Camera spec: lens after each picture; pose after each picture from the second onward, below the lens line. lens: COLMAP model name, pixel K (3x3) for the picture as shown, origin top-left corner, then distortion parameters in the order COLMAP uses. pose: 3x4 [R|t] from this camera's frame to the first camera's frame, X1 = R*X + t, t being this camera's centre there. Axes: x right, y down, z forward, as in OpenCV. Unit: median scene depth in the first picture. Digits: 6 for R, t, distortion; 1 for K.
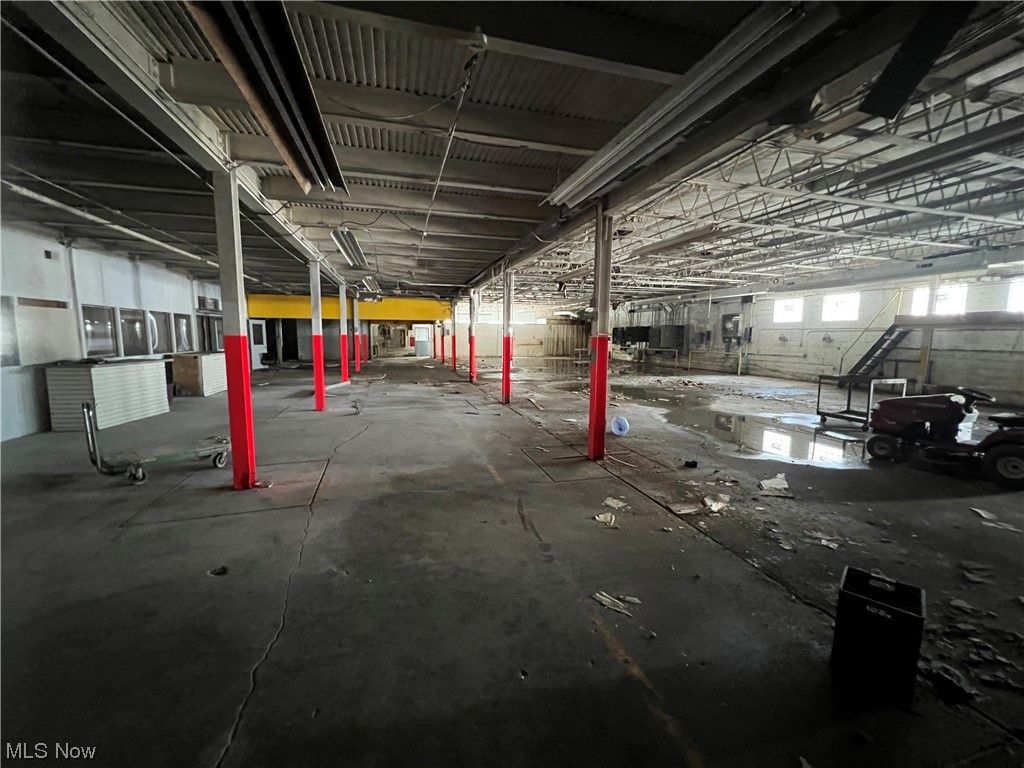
lens RADIAL K [[409.0, 0, 512.0], [0, 409.0, 384.0], [0, 0, 1]] dist [-0.000503, -0.000095]
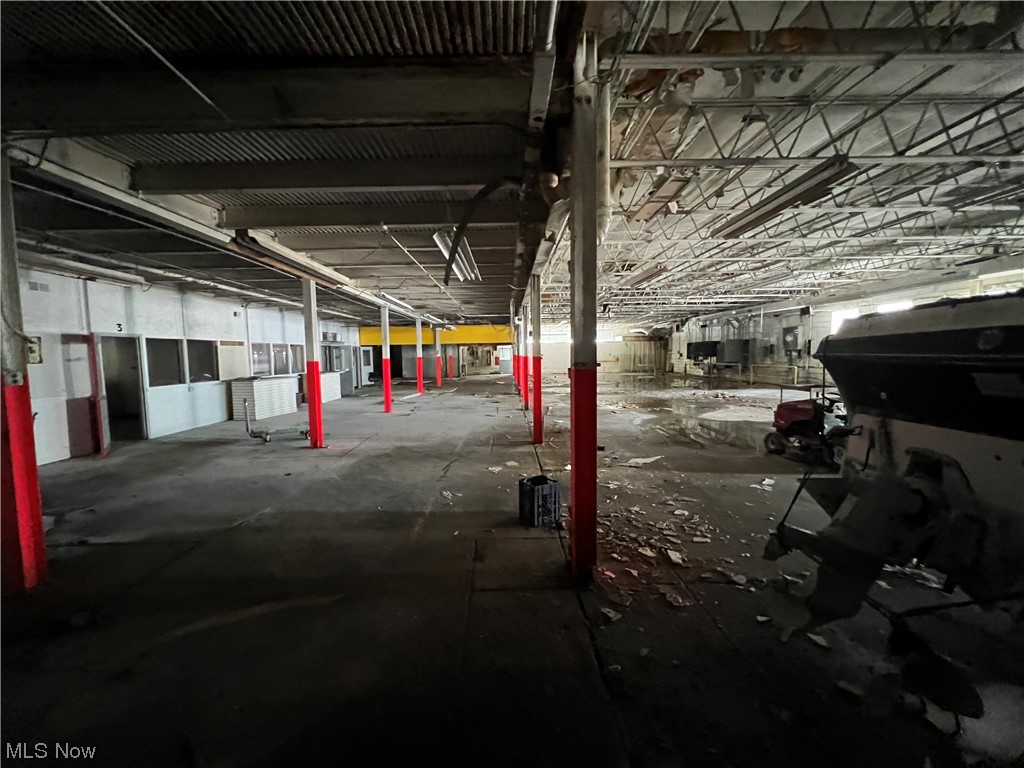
lens RADIAL K [[409.0, 0, 512.0], [0, 409.0, 384.0], [0, 0, 1]] dist [-0.000503, -0.000095]
pose [[0.965863, -0.004841, -0.259008, 0.162040], [-0.006335, 0.999085, -0.042299, 0.013172], [0.258976, 0.042496, 0.964949, -0.128182]]
